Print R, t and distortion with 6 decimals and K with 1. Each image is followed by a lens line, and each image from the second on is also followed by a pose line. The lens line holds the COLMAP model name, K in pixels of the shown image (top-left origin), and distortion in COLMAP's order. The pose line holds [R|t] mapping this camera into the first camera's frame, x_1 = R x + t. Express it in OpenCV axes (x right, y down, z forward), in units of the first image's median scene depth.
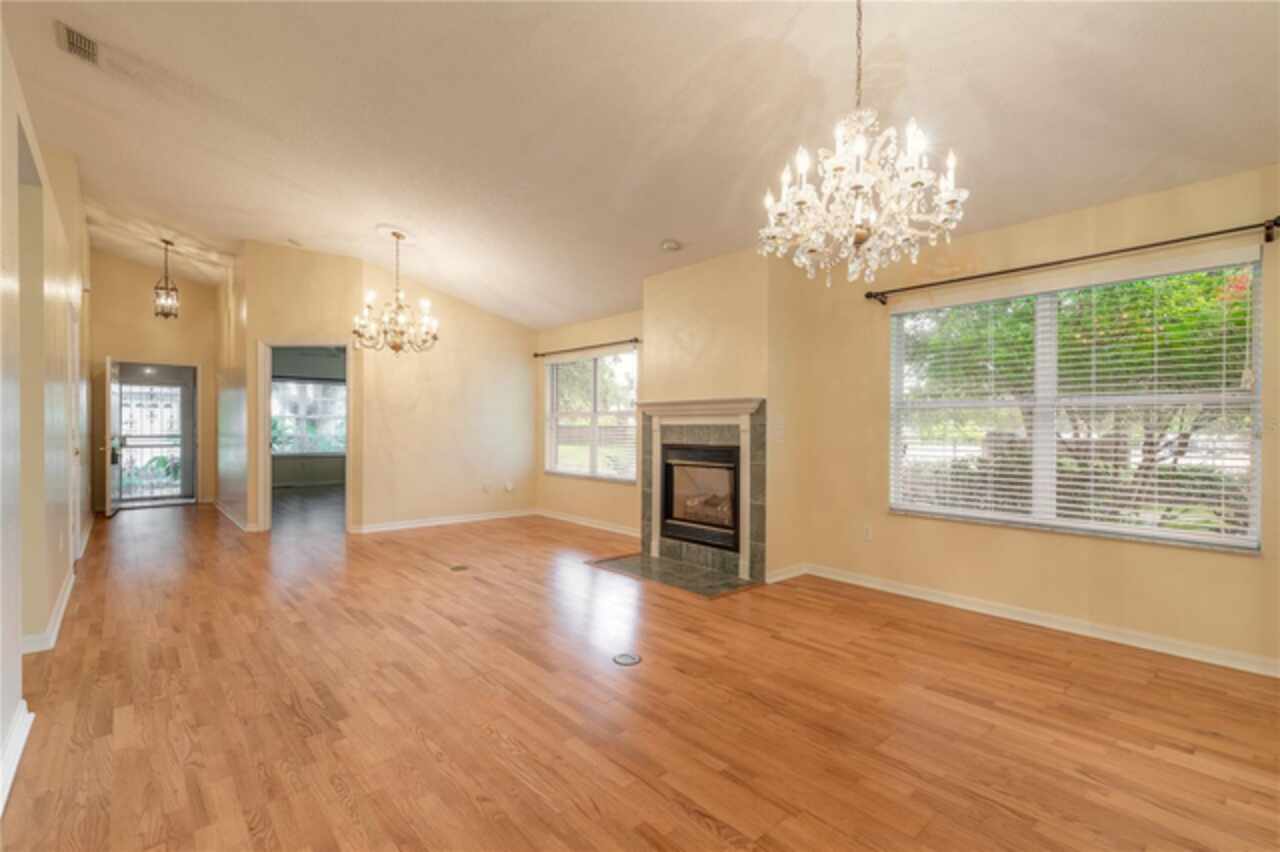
lens RADIAL K [[576.5, 0, 640.4], [0, 576.5, 429.1], [0, 0, 1]] dist [0.003382, -0.000291]
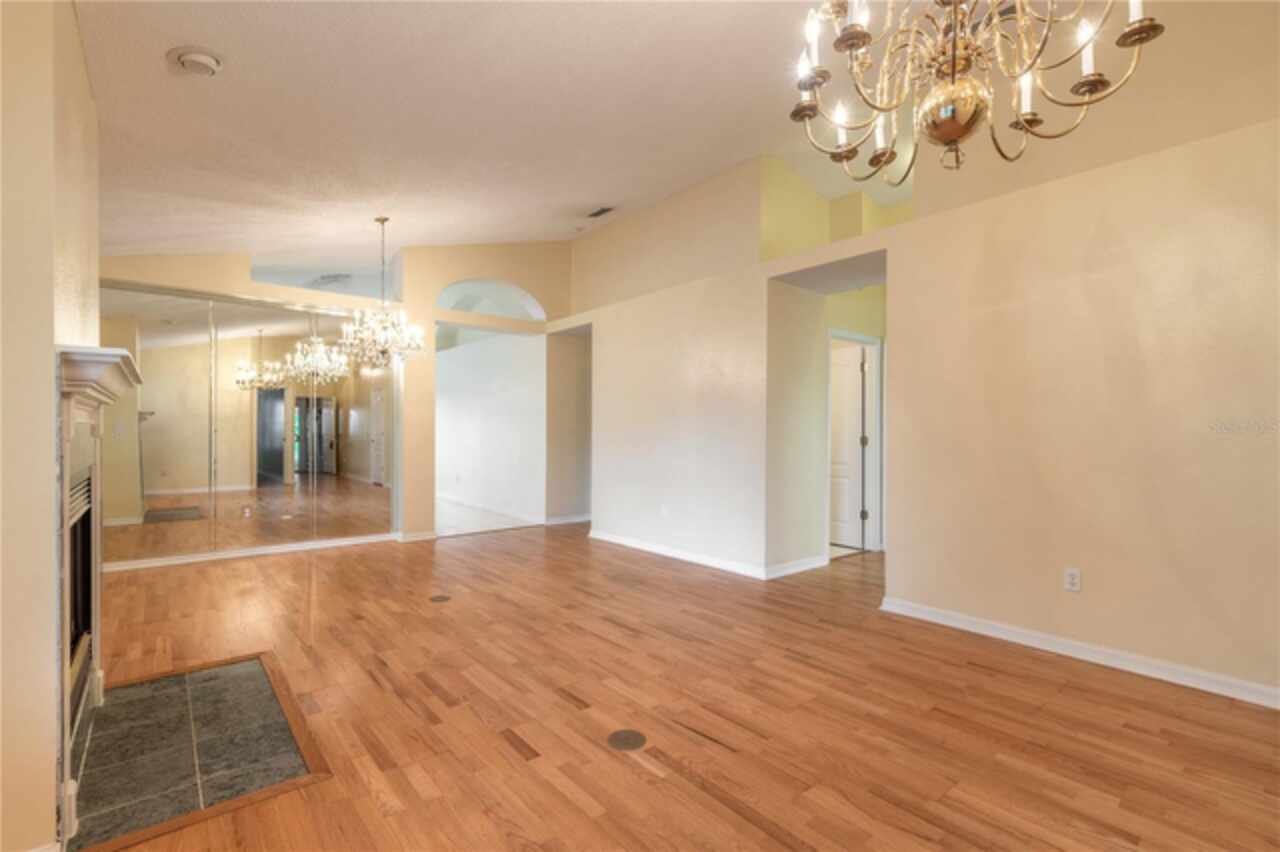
lens RADIAL K [[576.5, 0, 639.6], [0, 576.5, 431.0], [0, 0, 1]] dist [0.003382, -0.000291]
pose [[-0.999430, -0.011166, 0.031857, -0.457941], [-0.010981, 0.999922, 0.005965, -0.013481], [-0.031921, 0.005612, -0.999475, 1.998877]]
